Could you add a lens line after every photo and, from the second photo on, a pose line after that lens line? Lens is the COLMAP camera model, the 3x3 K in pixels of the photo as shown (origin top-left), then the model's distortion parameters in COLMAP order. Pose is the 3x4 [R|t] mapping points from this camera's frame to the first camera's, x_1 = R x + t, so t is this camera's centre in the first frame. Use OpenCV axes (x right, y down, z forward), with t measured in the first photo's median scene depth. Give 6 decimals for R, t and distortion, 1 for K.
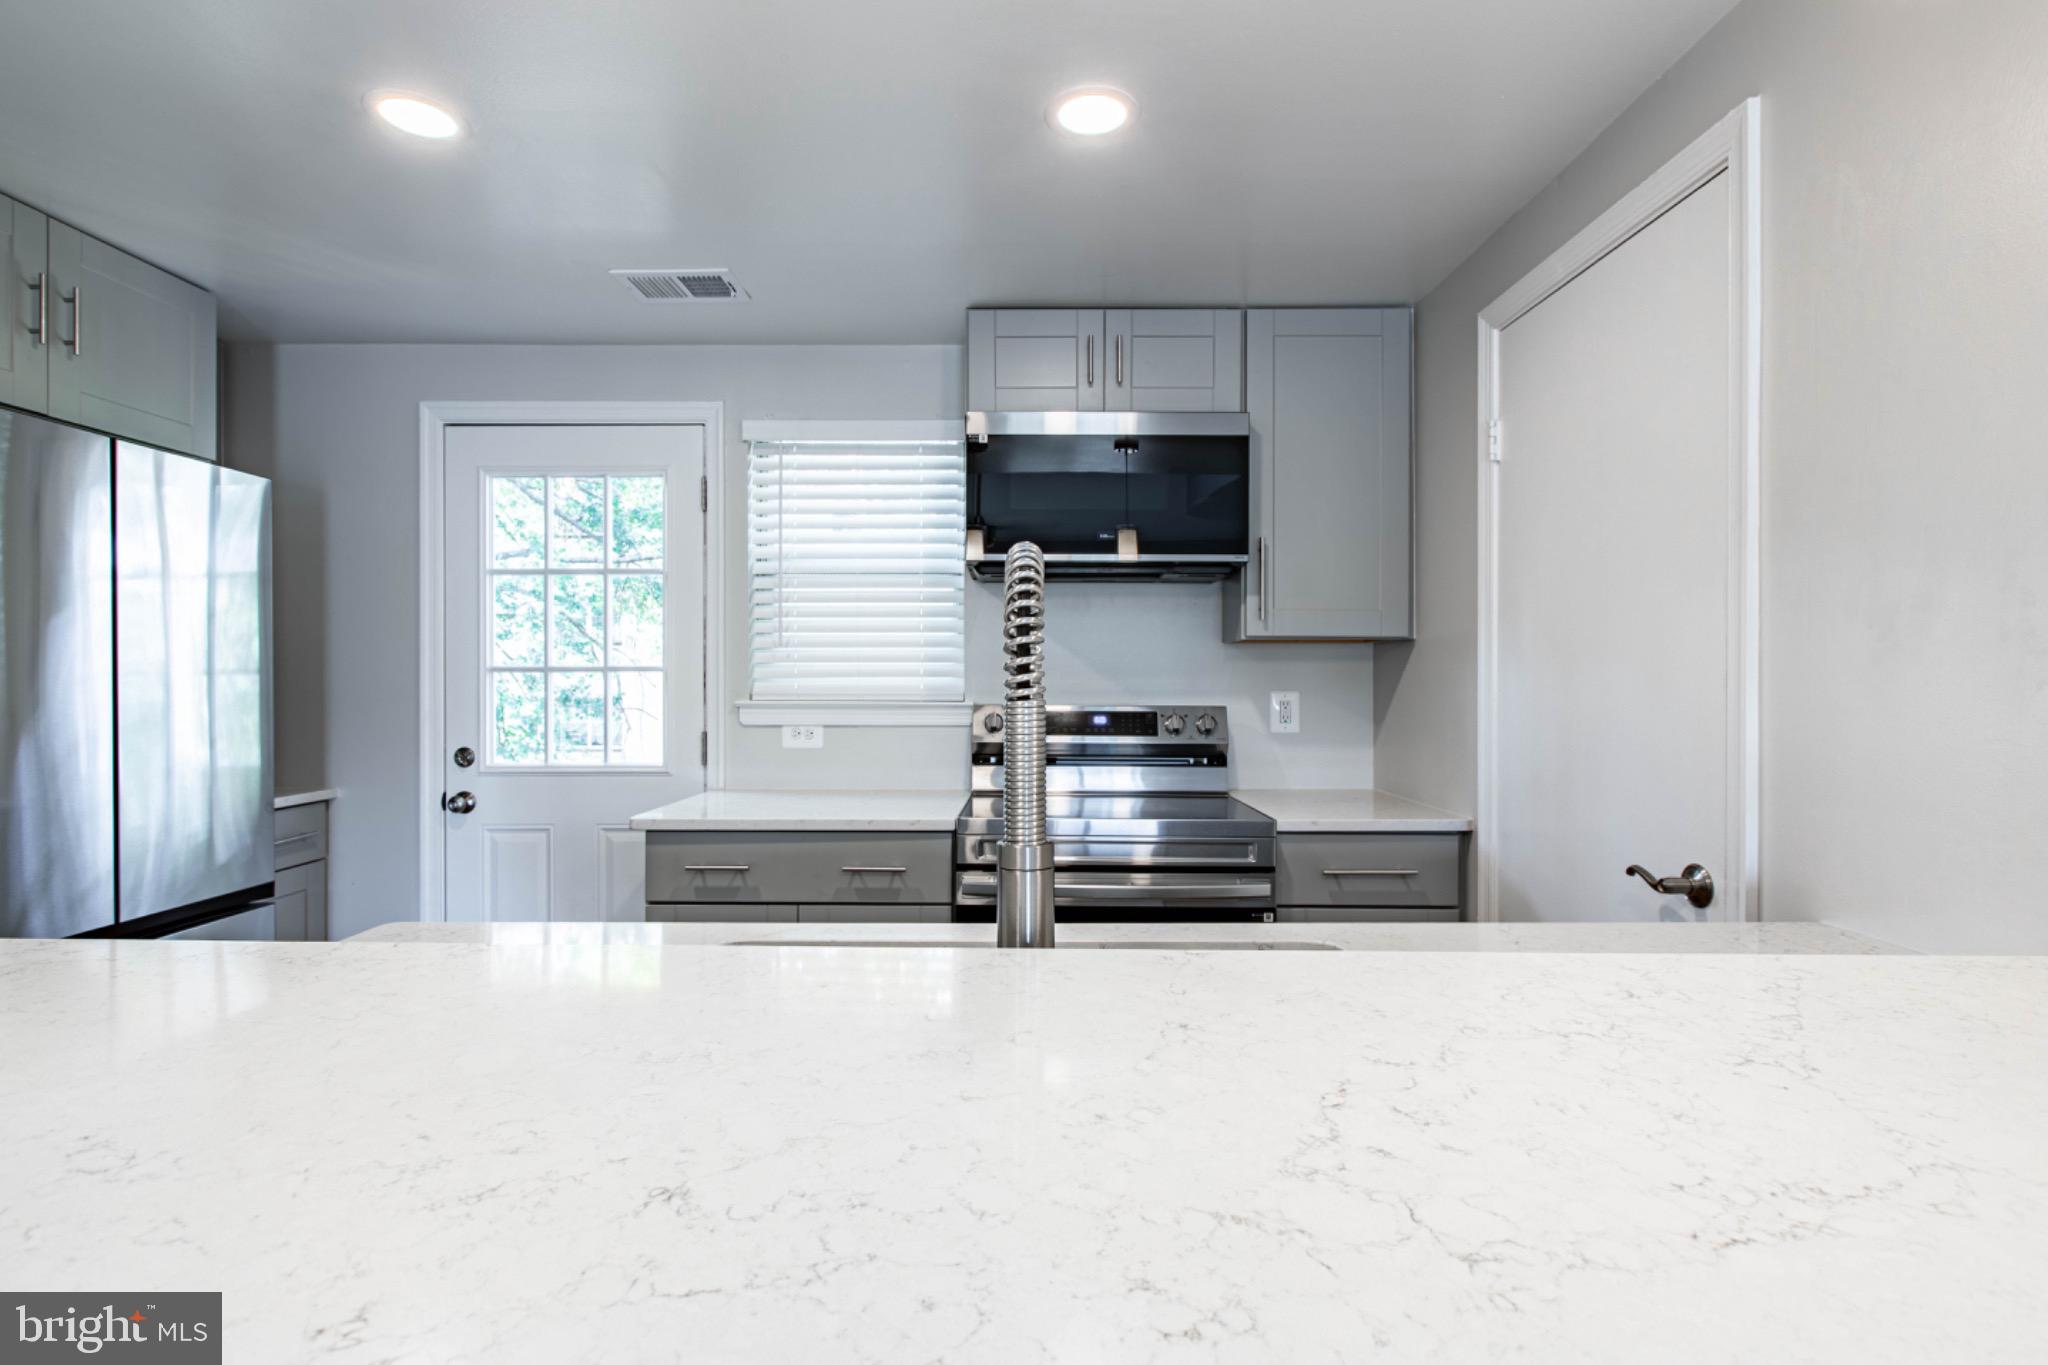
lens RADIAL K [[970.9, 0, 1019.9], [0, 970.9, 676.1], [0, 0, 1]] dist [-0.005929, 0.000448]
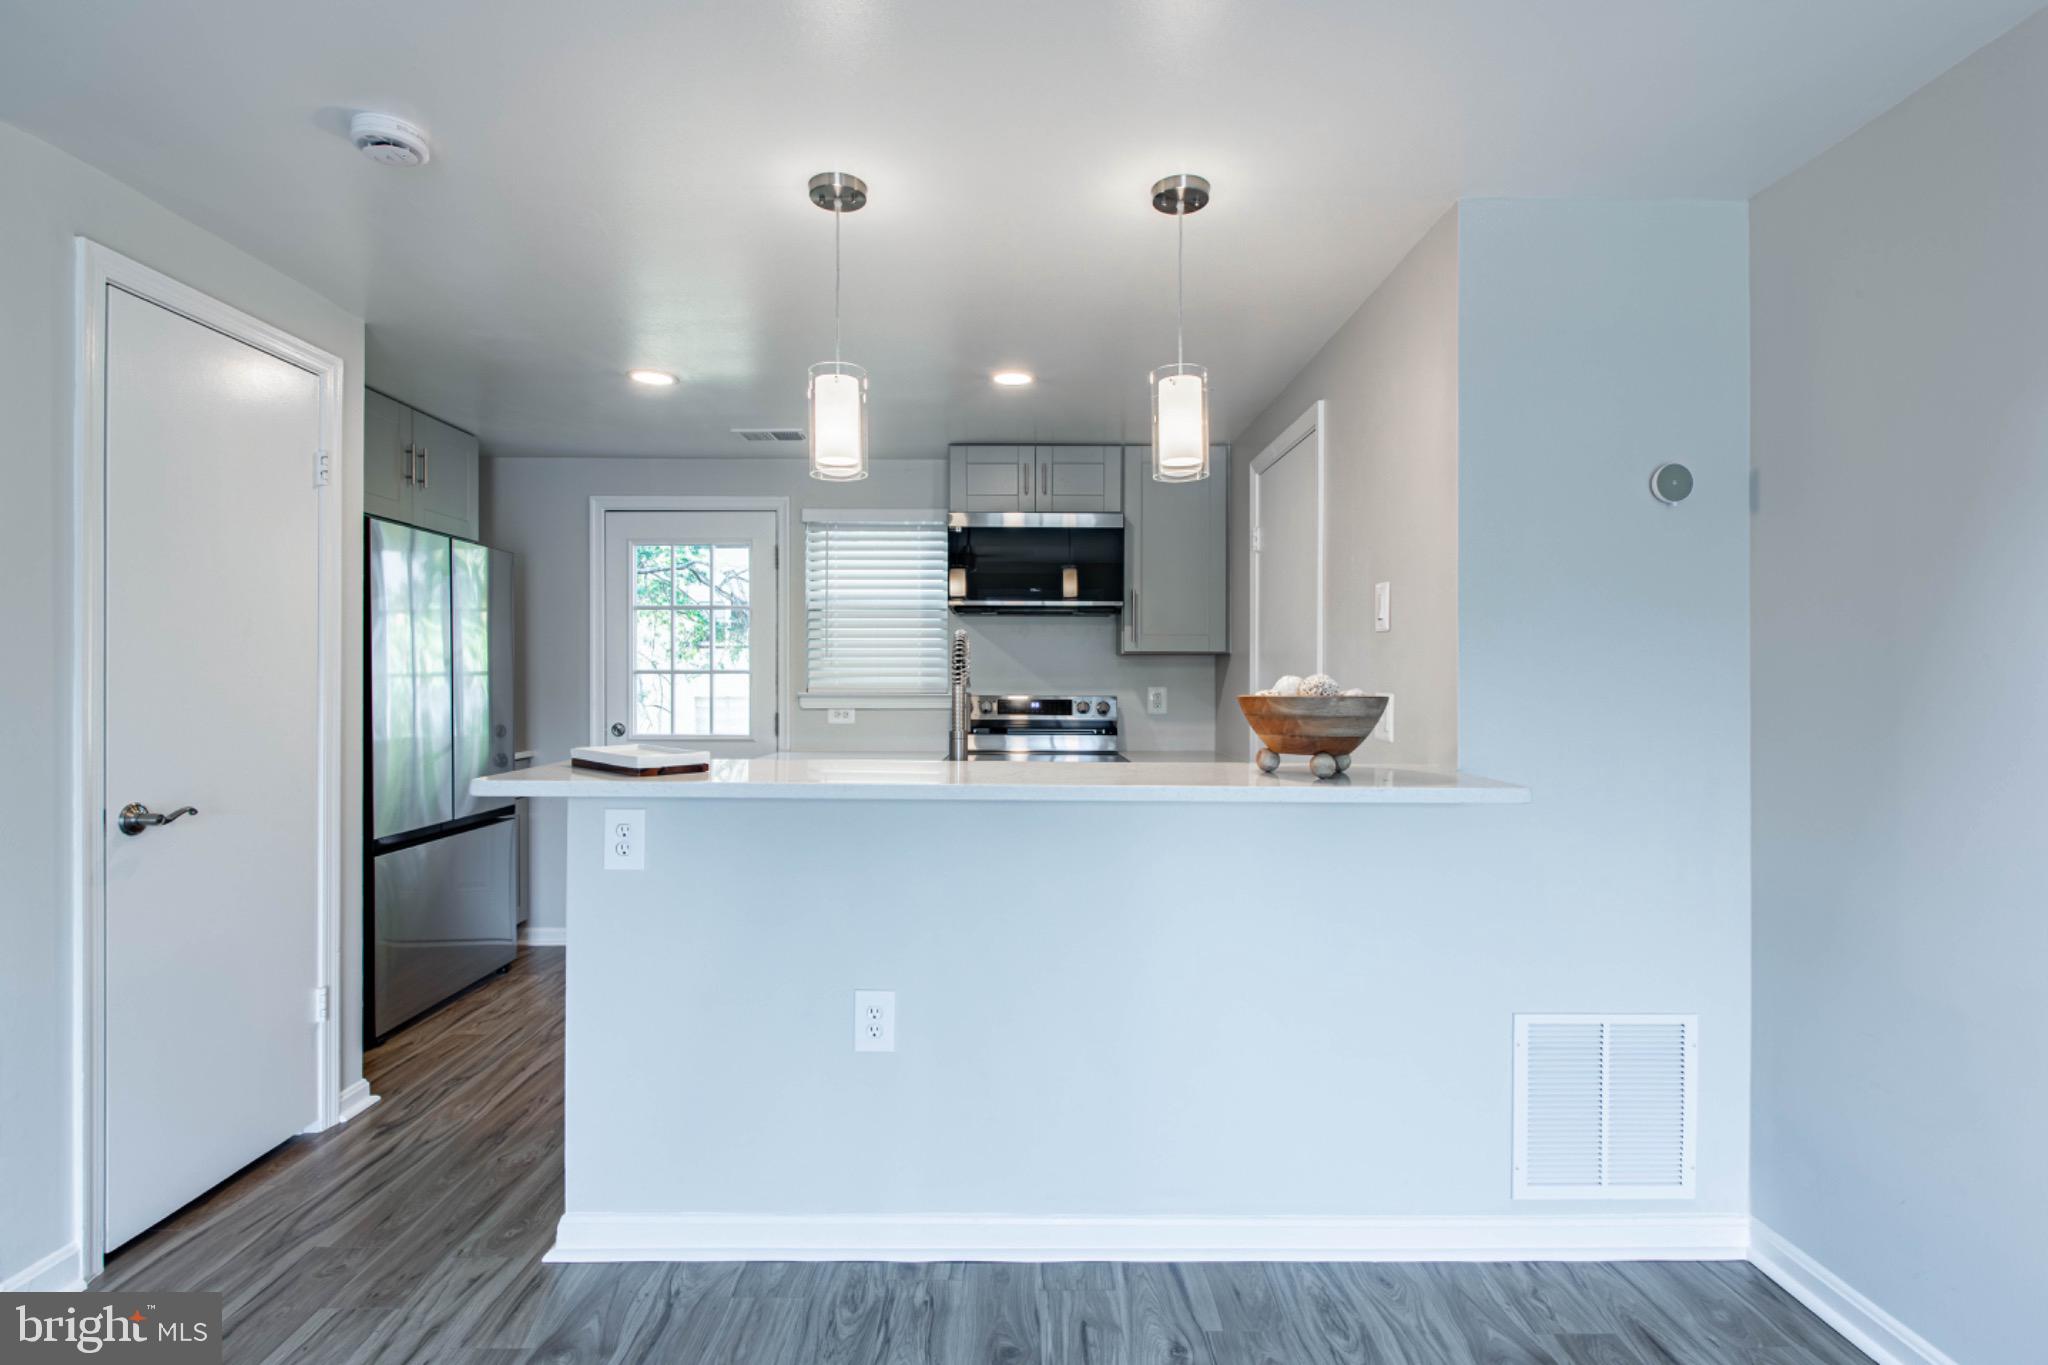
lens RADIAL K [[970.9, 0, 1019.9], [0, 970.9, 676.1], [0, 0, 1]] dist [-0.005929, 0.000448]
pose [[0.999954, 0.000783, 0.009512, 0.043239], [-0.000773, 0.999999, -0.001015, 0.000662], [-0.009513, 0.001007, 0.999954, -0.545951]]
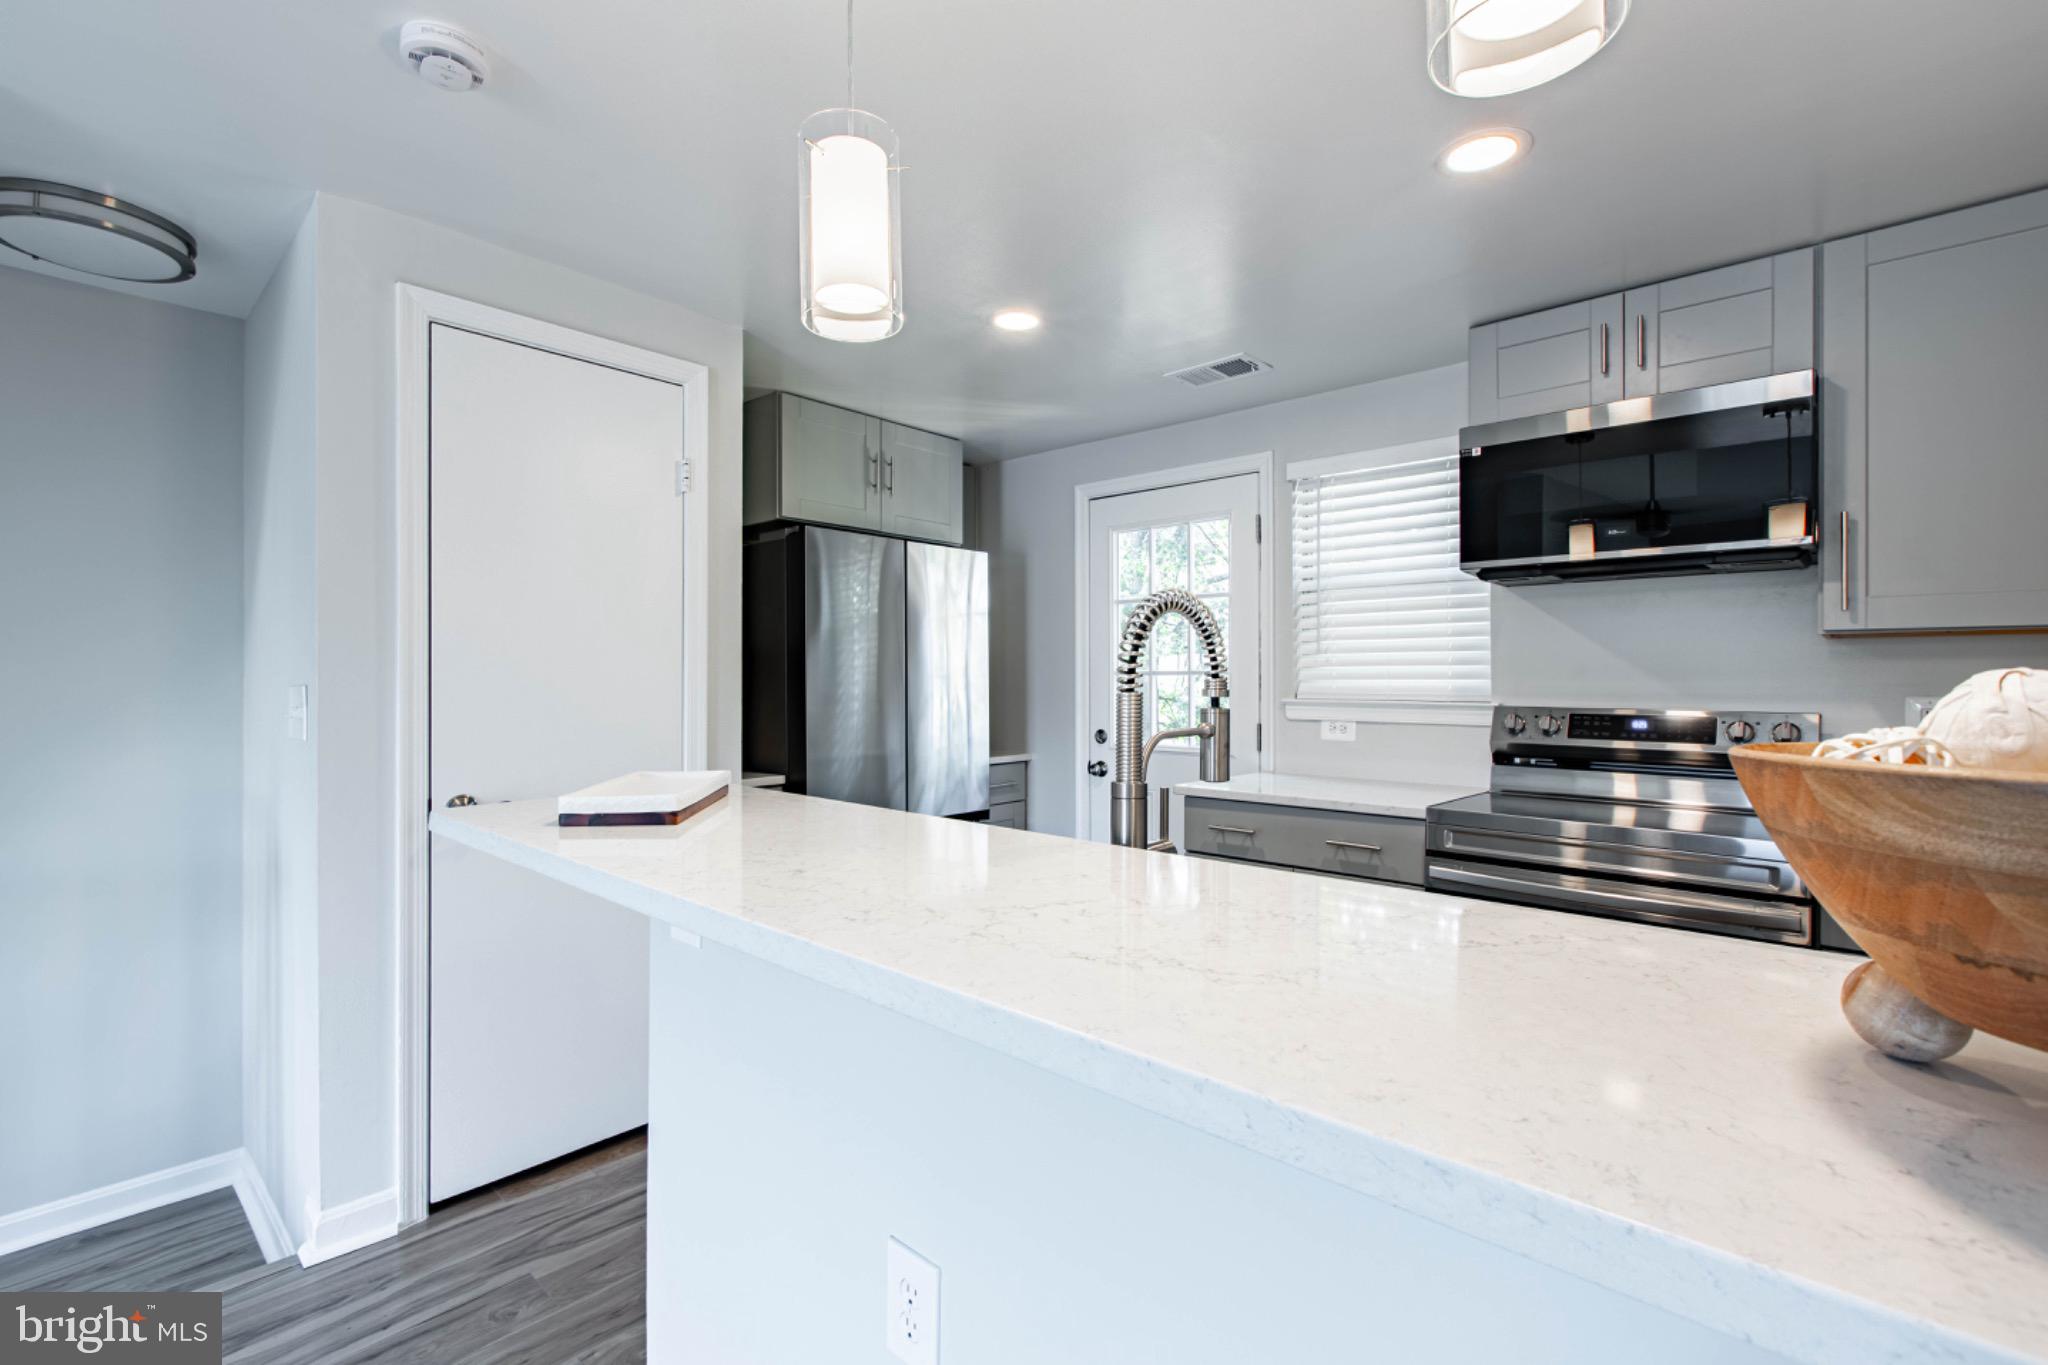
lens RADIAL K [[912.7, 0, 1017.4], [0, 912.7, 676.3], [0, 0, 1]] dist [0.001402, -0.000898]
pose [[0.741979, -0.002010, -0.670420, 0.226907], [-0.000292, 0.999994, -0.003322, 0.001809], [0.670423, 0.002660, 0.741974, -0.057765]]
